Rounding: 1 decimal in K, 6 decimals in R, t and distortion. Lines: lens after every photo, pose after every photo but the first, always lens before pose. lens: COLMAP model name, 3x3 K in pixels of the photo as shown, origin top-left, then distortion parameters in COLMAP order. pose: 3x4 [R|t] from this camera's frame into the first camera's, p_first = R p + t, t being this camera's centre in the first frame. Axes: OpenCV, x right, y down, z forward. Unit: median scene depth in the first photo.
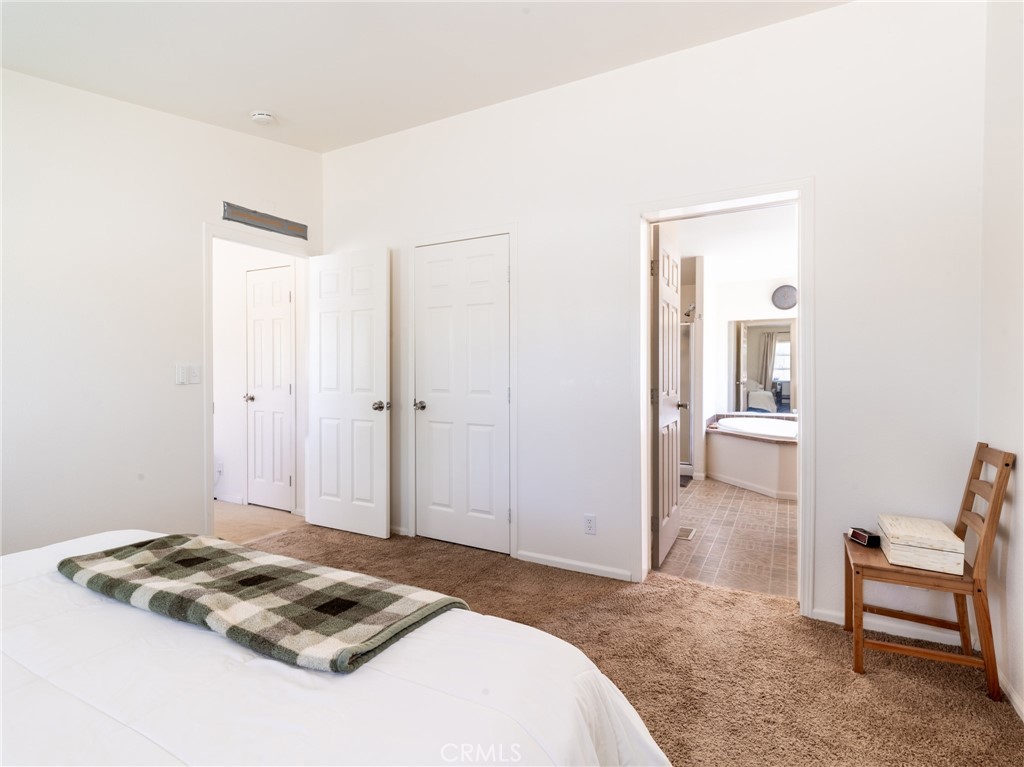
lens RADIAL K [[524.8, 0, 510.2], [0, 524.8, 355.3], [0, 0, 1]] dist [0.000963, 0.000260]
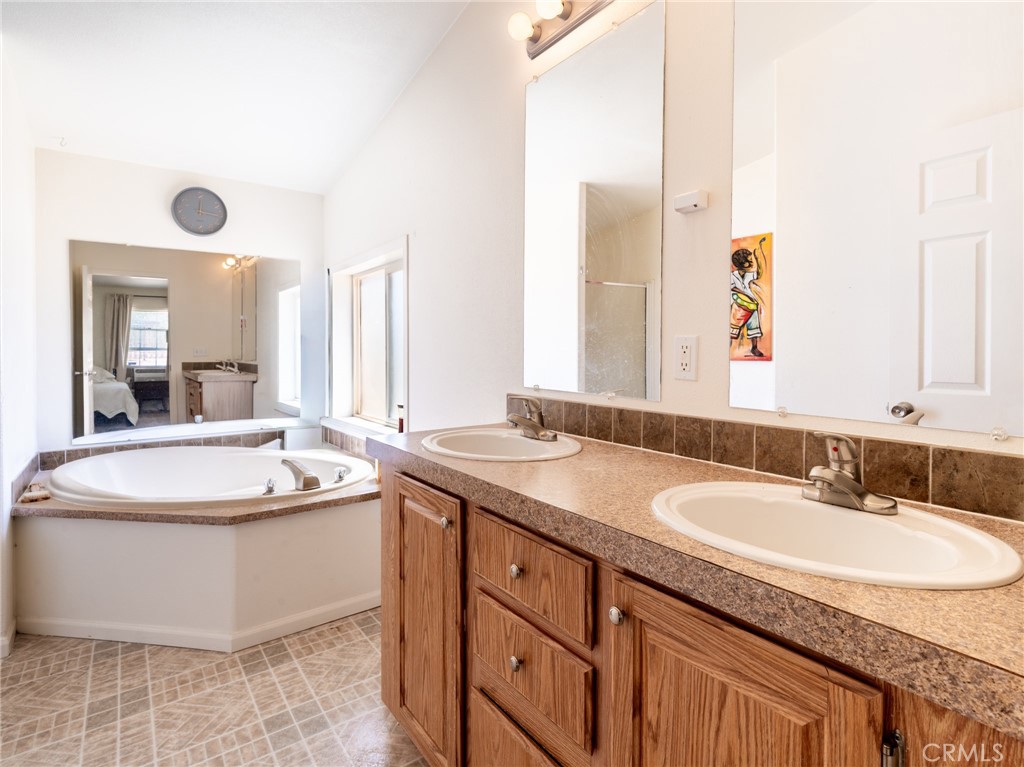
lens RADIAL K [[524.8, 0, 510.2], [0, 524.8, 355.3], [0, 0, 1]] dist [0.000963, 0.000260]
pose [[0.422918, -0.014914, 0.906045, 0.120245], [-0.019704, 0.999477, 0.025649, 0.009805], [-0.905954, -0.028700, 0.422402, 0.339802]]
